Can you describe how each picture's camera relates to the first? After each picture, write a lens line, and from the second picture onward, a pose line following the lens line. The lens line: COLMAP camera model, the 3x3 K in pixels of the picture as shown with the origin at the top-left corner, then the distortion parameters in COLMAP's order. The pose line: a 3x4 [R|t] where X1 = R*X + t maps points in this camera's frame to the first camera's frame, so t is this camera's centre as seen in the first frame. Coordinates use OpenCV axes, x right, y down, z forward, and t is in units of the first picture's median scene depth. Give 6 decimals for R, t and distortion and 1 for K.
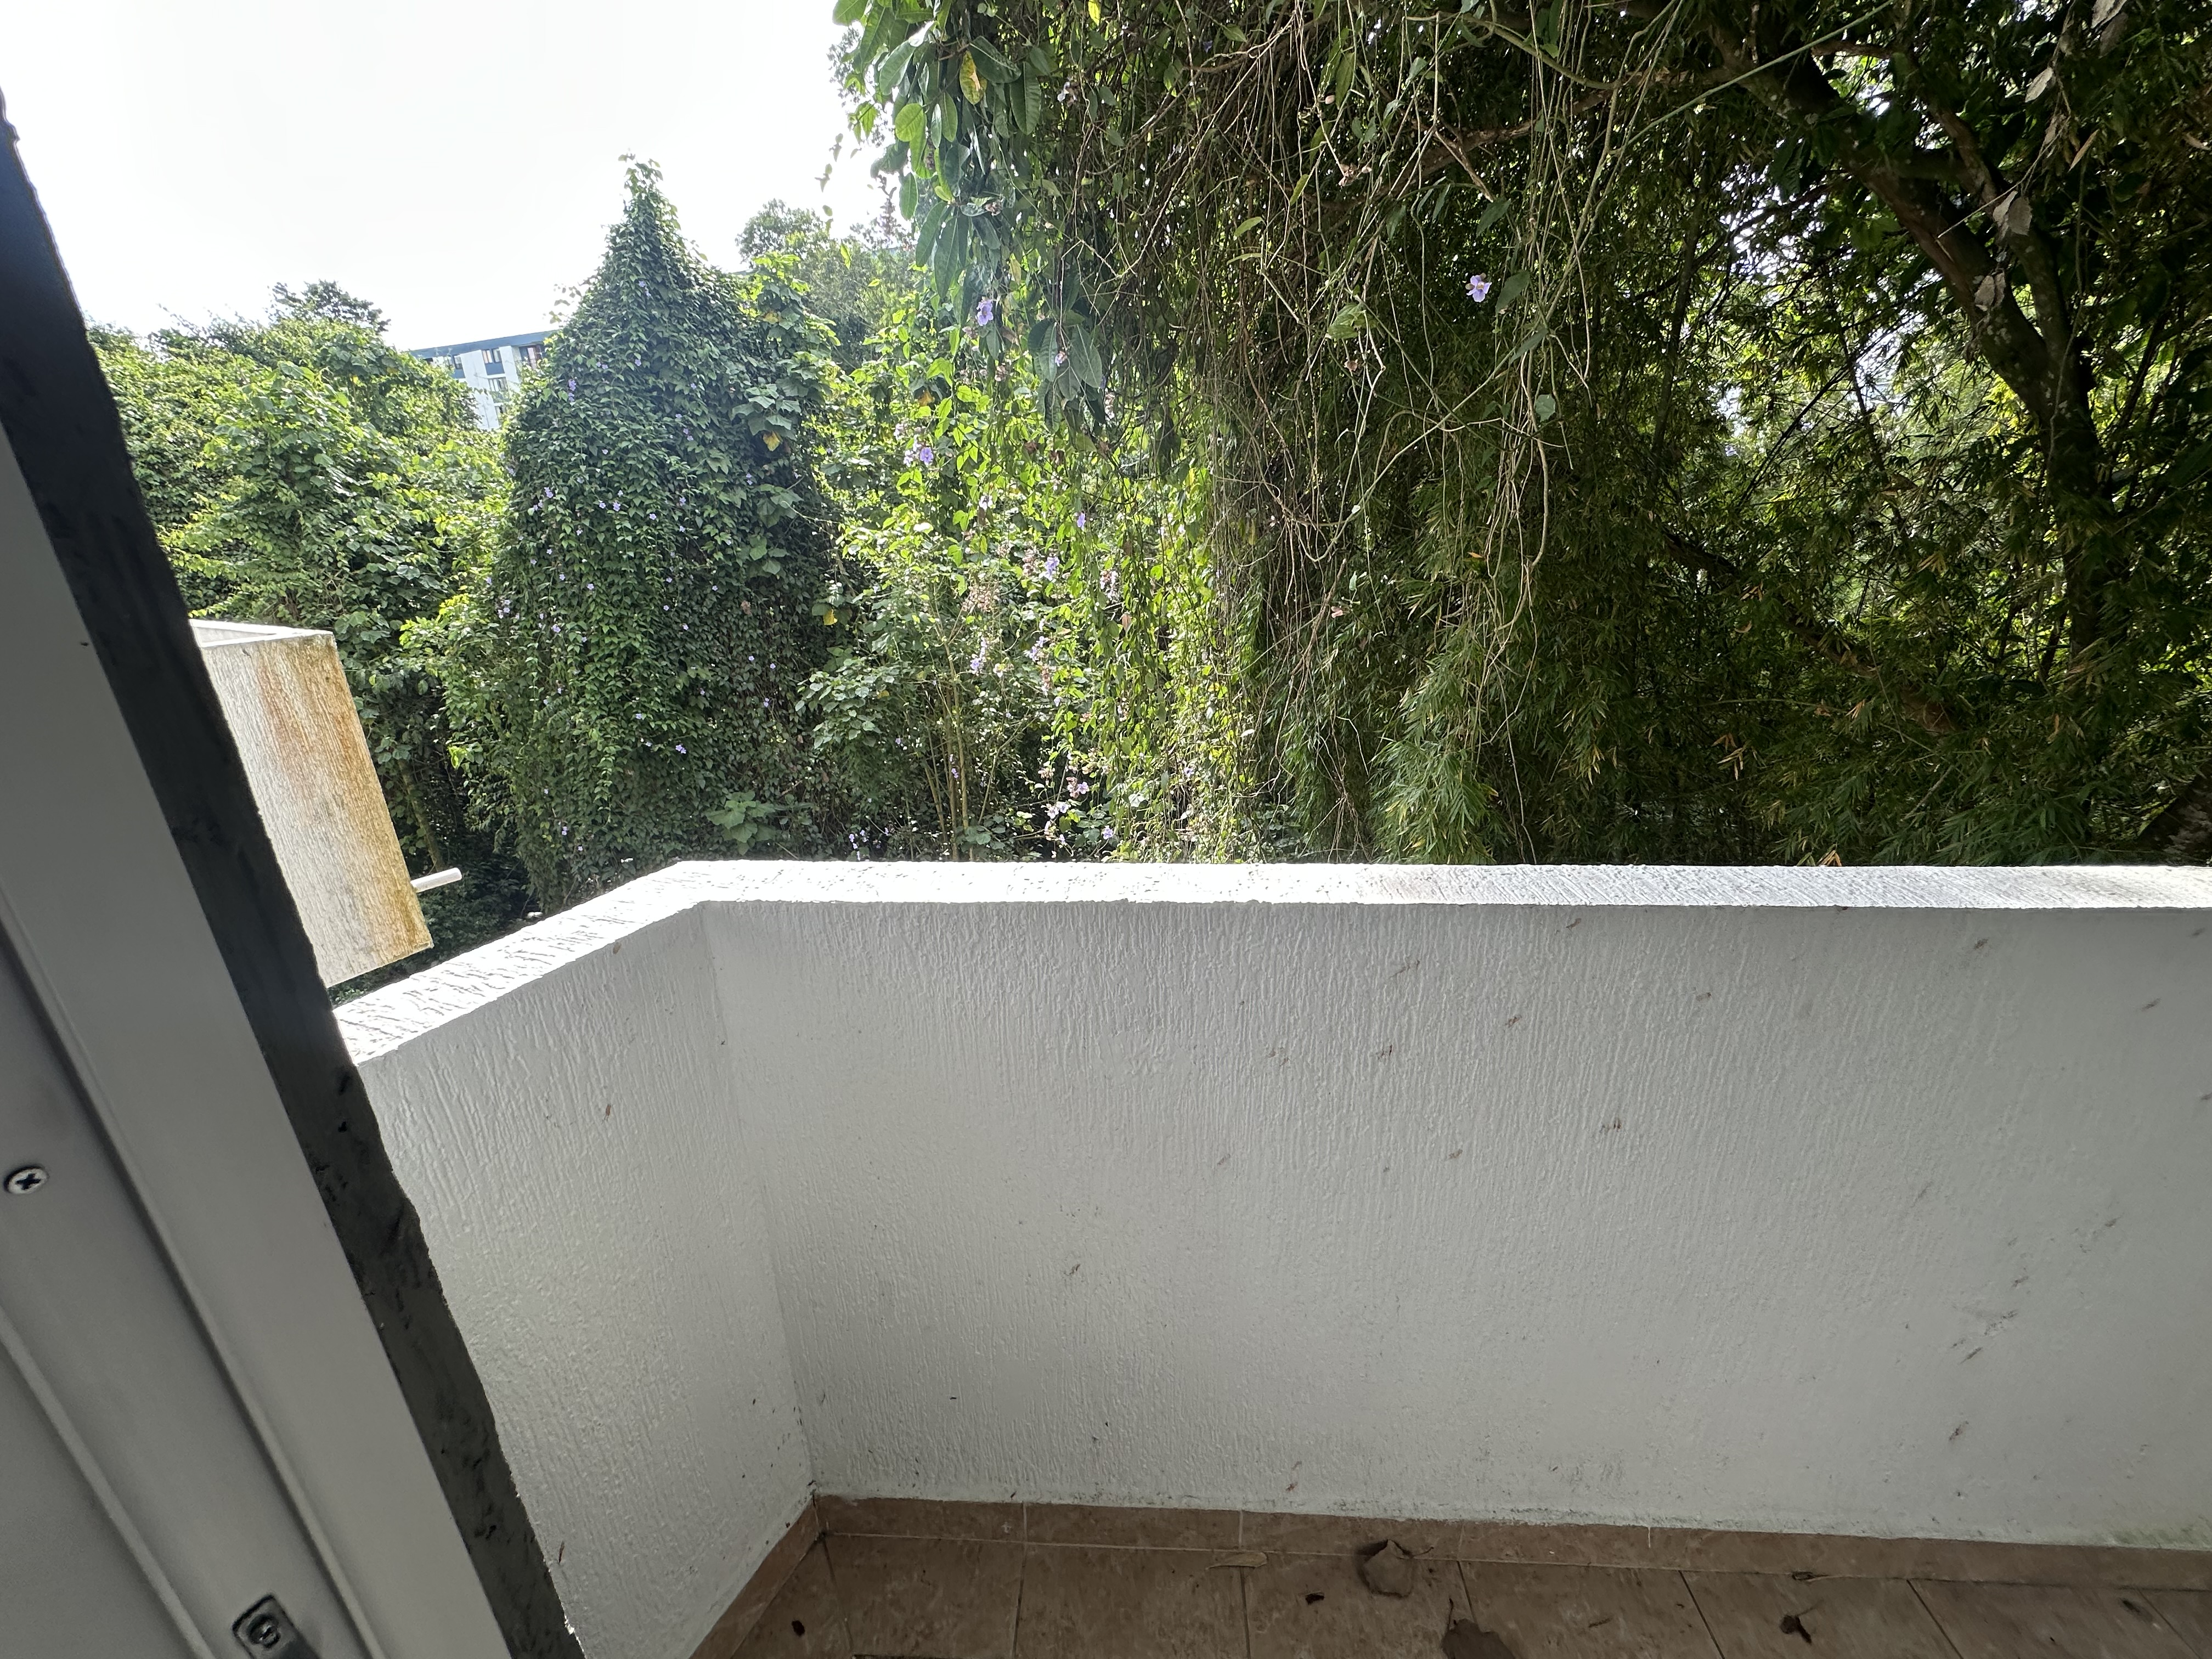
lens RADIAL K [[886.7, 0, 1106.1], [0, 886.7, 825.3], [0, 0, 1]] dist [-0.003173, 0.000201]
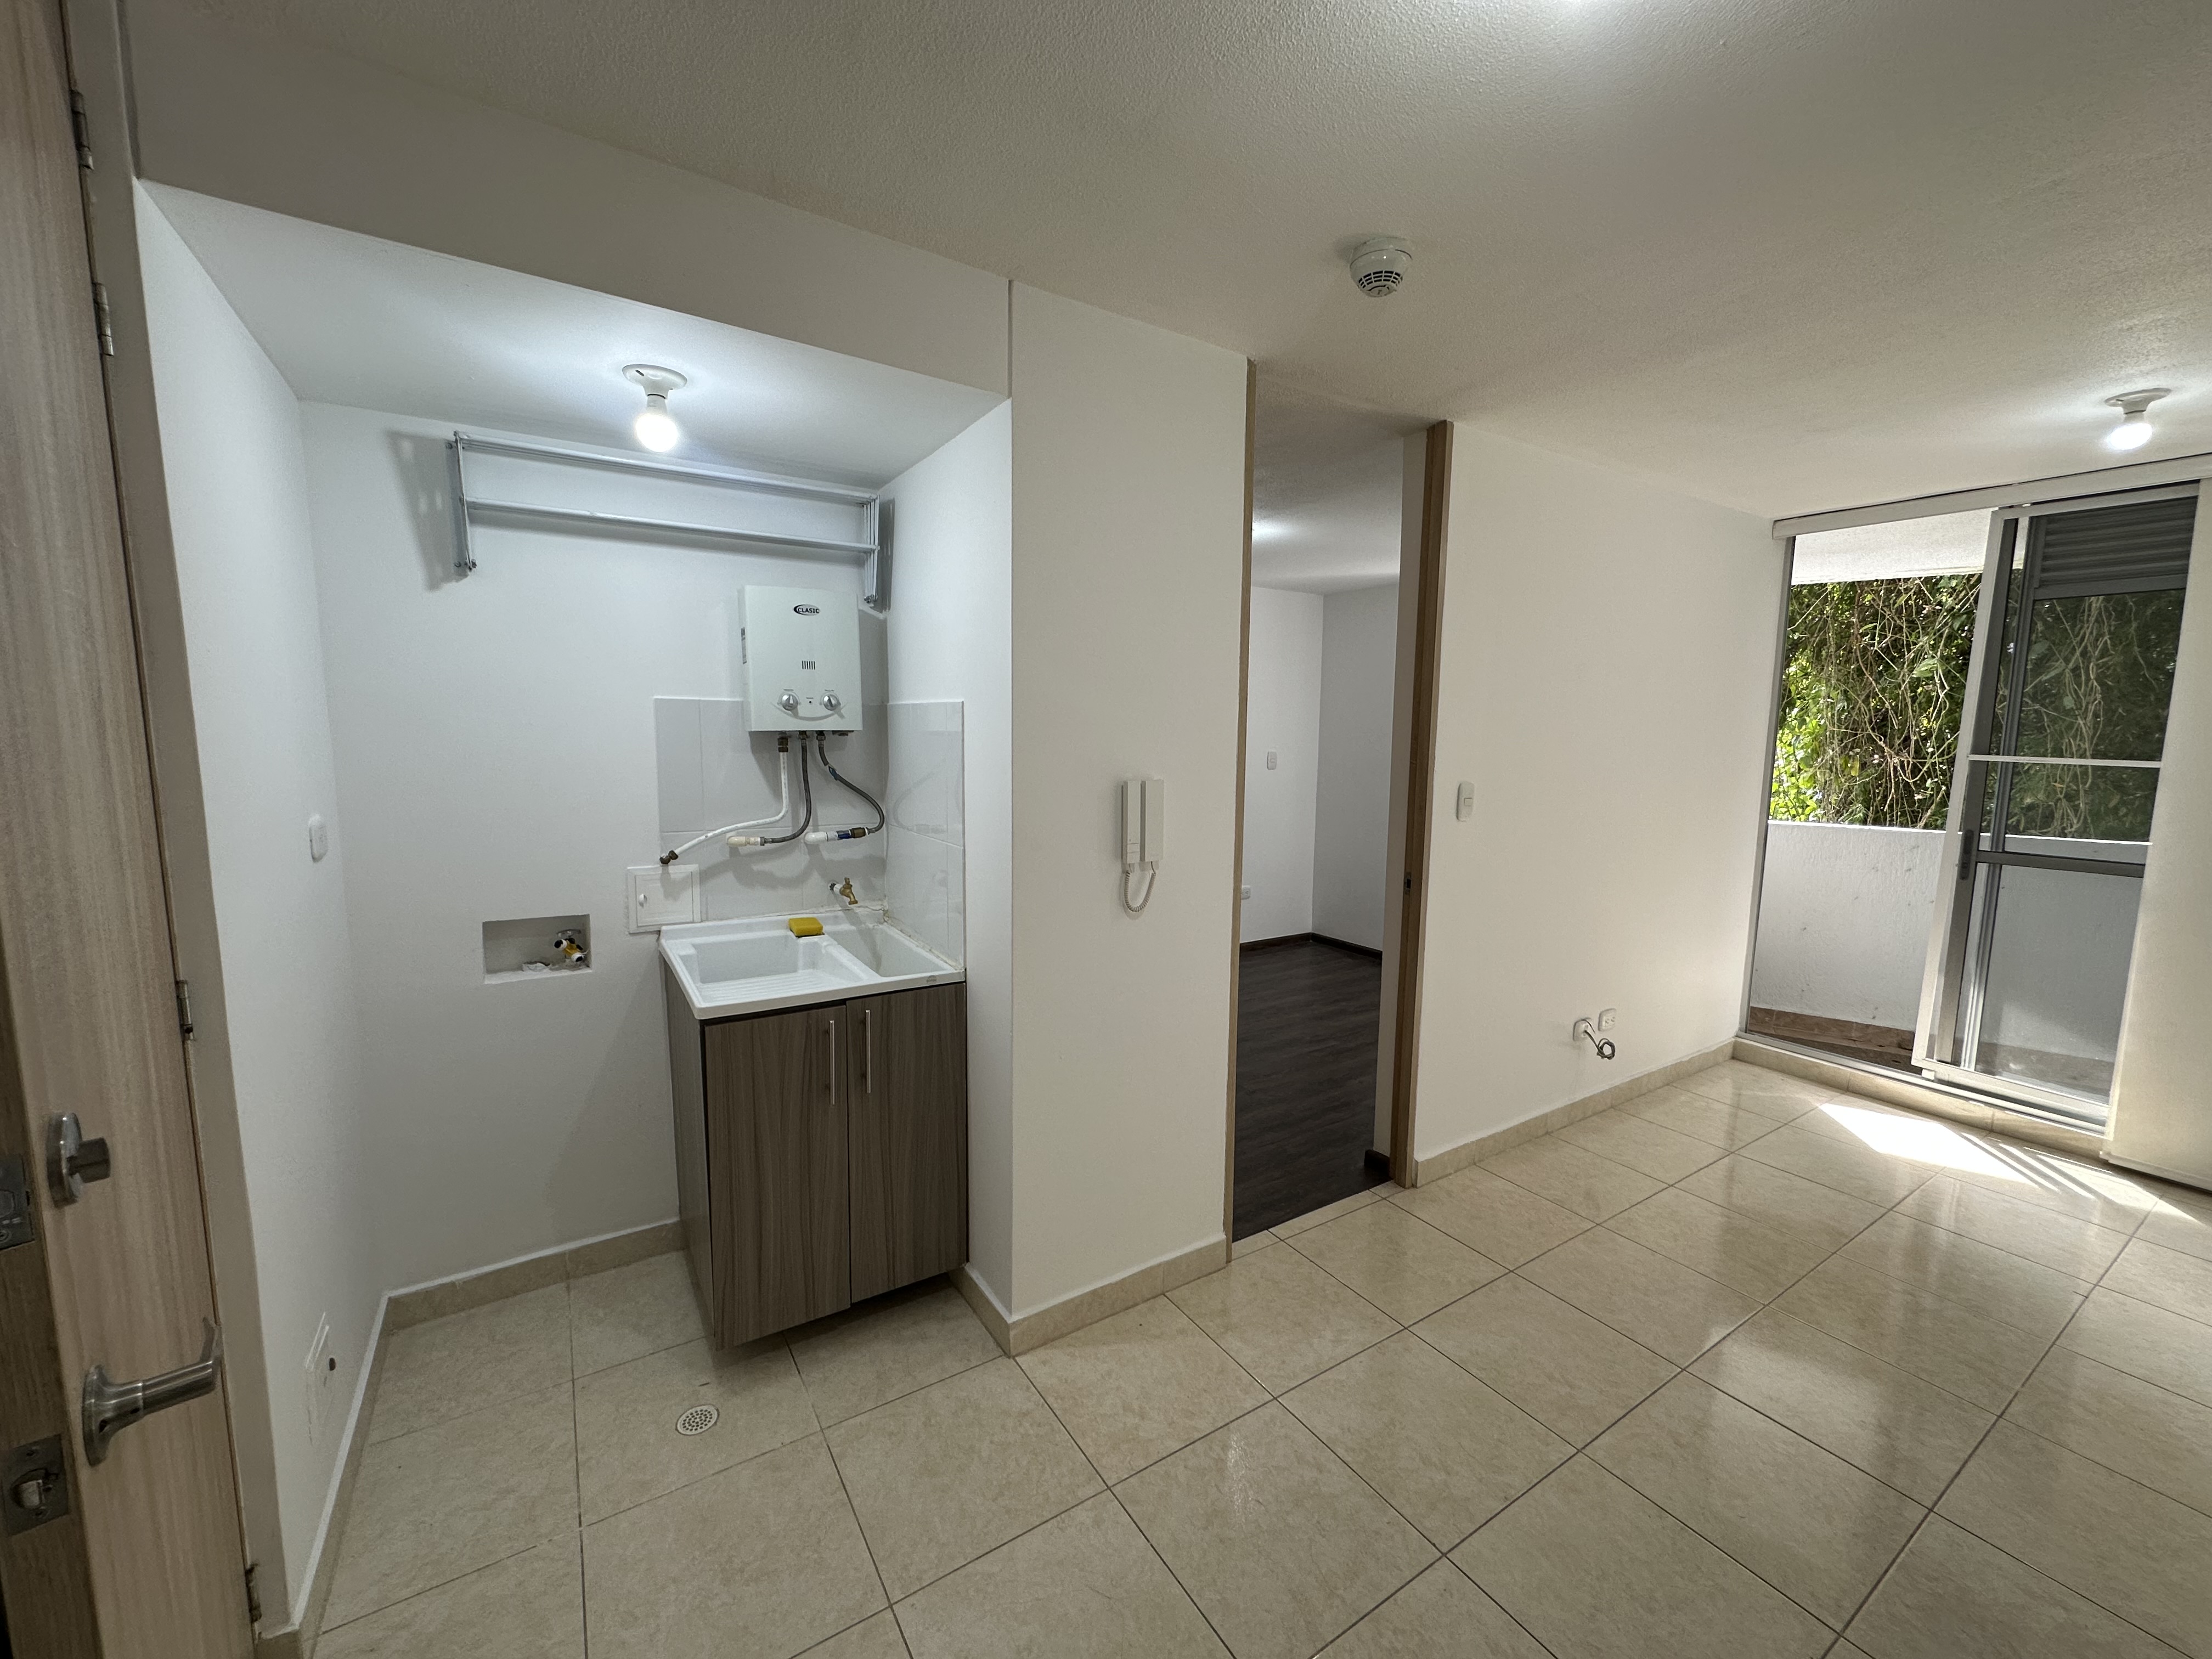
lens RADIAL K [[886.7, 0, 1105.1], [0, 886.7, 828.6], [0, 0, 1]] dist [-0.003173, 0.000201]
pose [[0.857811, 0.084555, -0.506962, -0.197658], [-0.200761, 0.963137, -0.179061, 0.365131], [0.473133, 0.255379, 0.843165, -1.025080]]
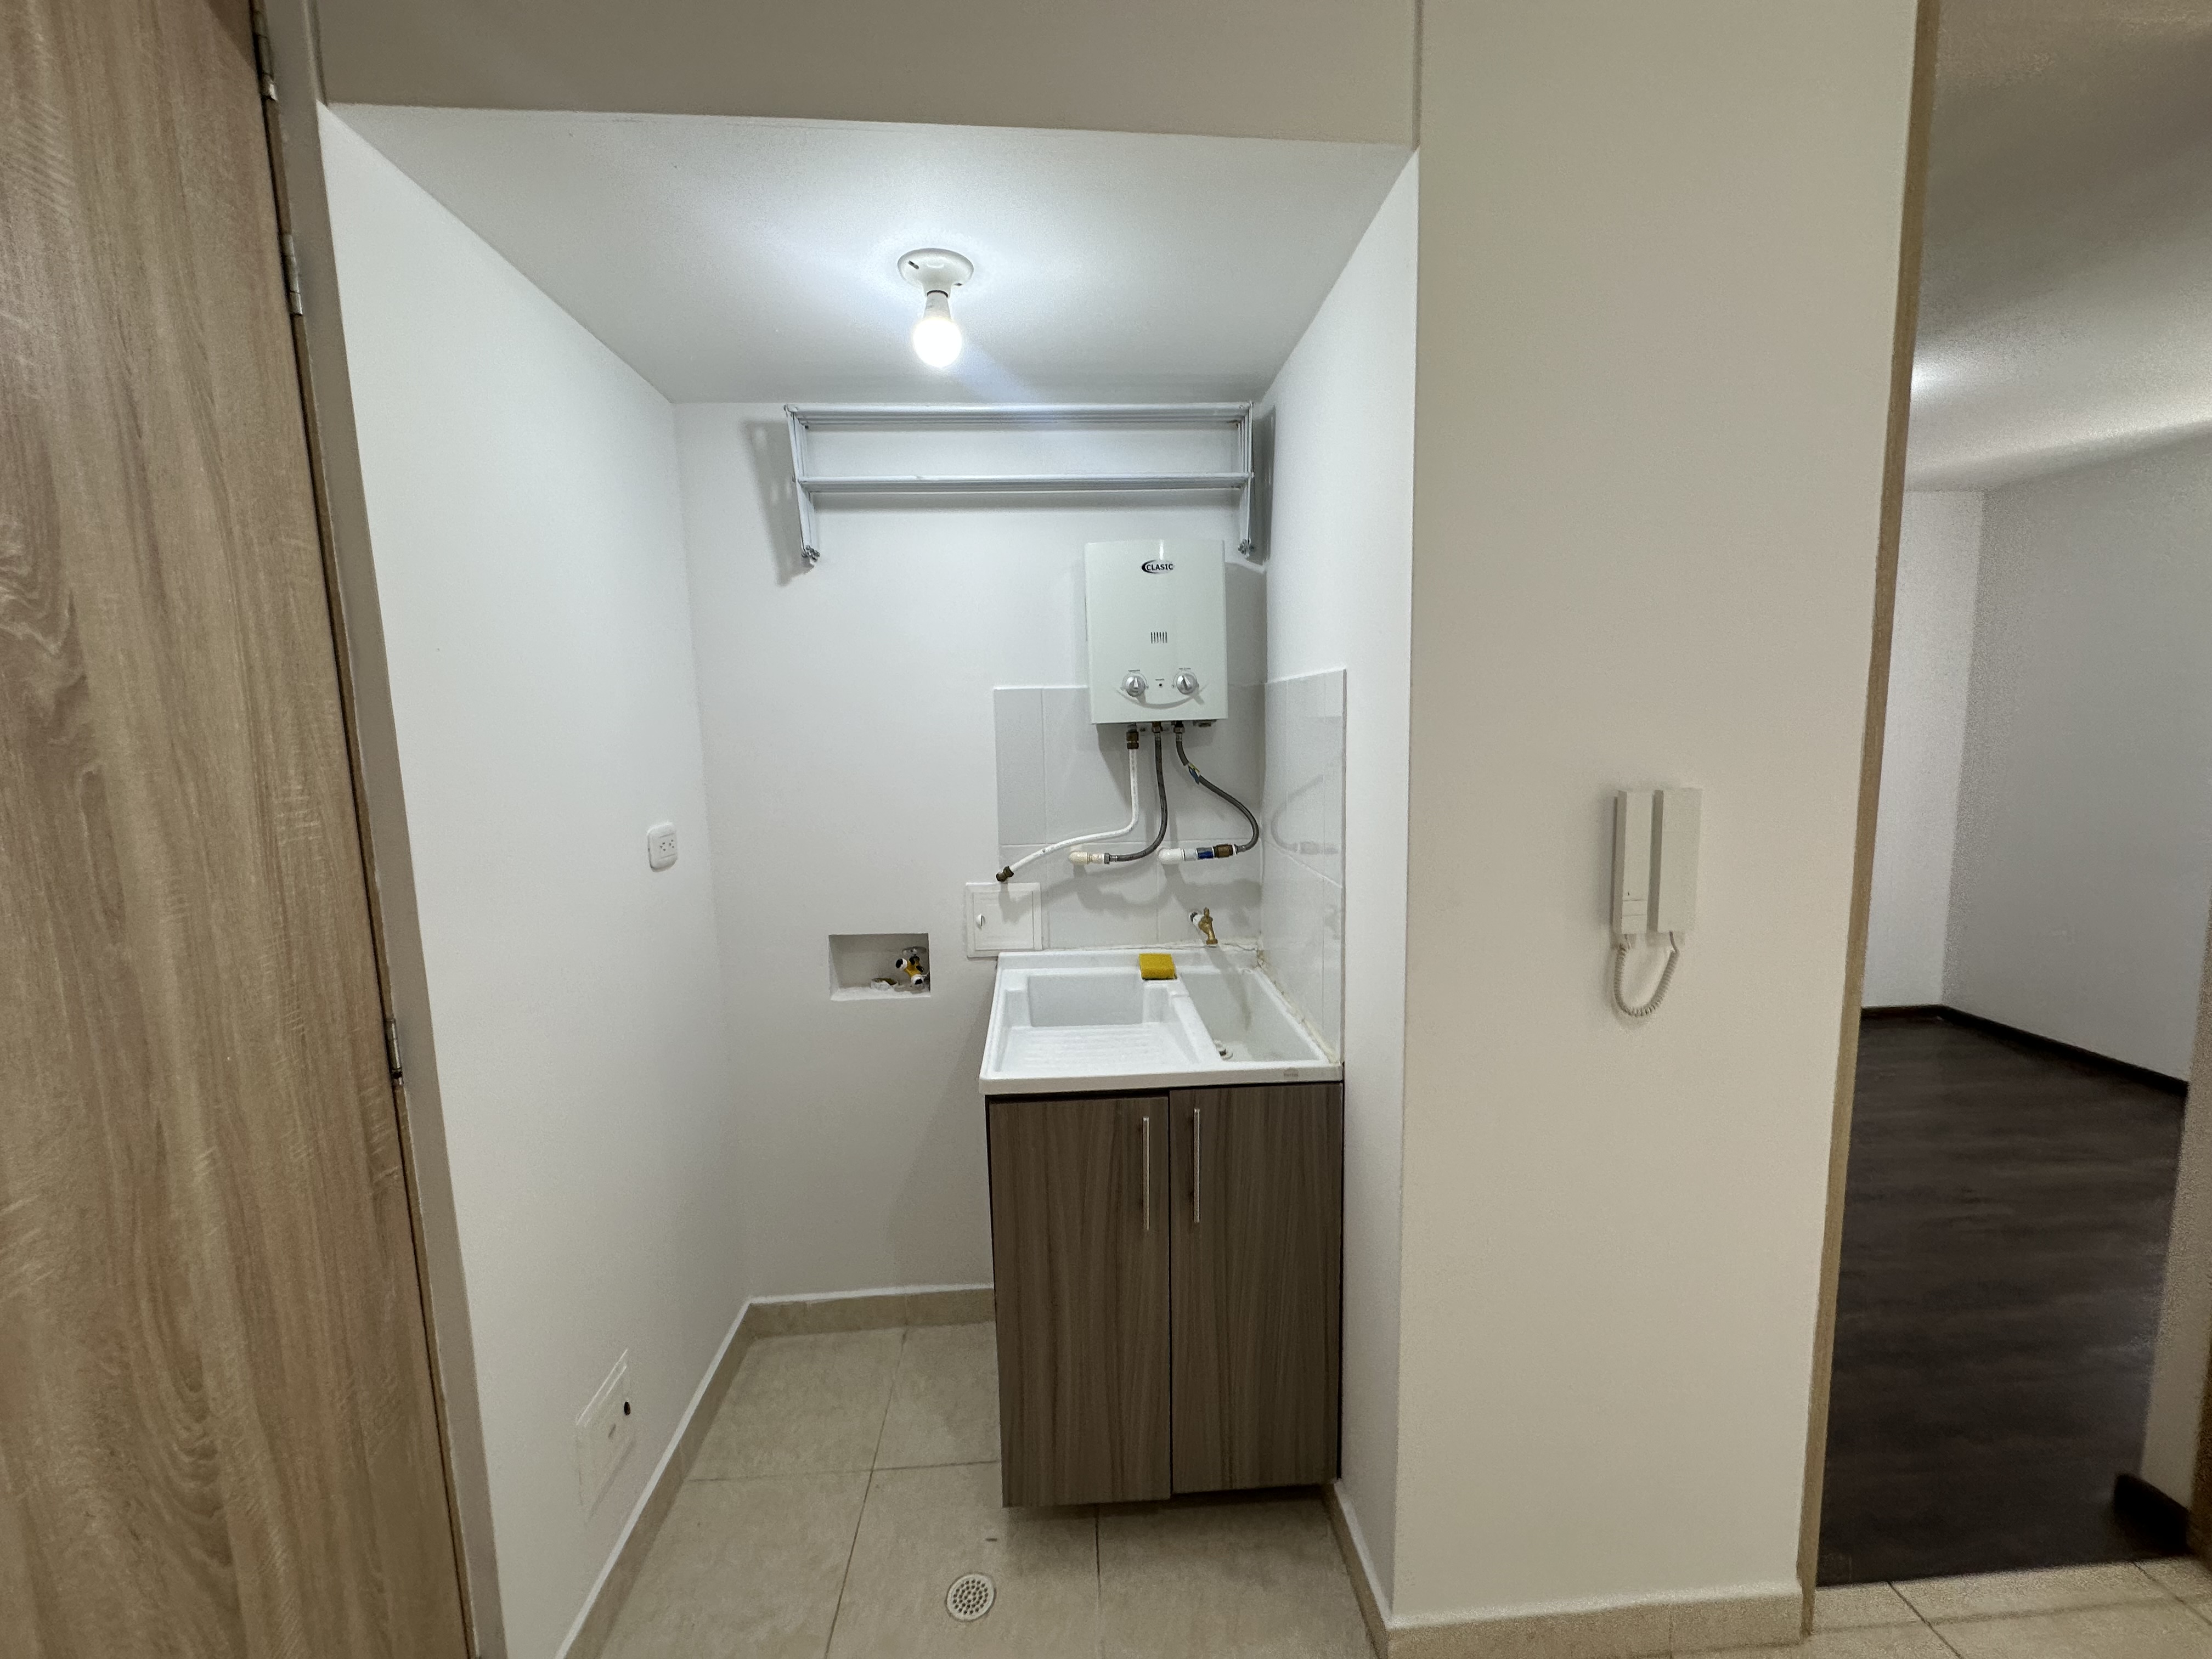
lens RADIAL K [[886.7, 0, 1104.9], [0, 886.7, 825.2], [0, 0, 1]] dist [-0.003173, 0.000201]
pose [[0.502722, 0.105217, -0.858021, -0.277774], [-0.284735, 0.957331, -0.049434, 0.321460], [0.816209, 0.269160, 0.511230, -0.889809]]
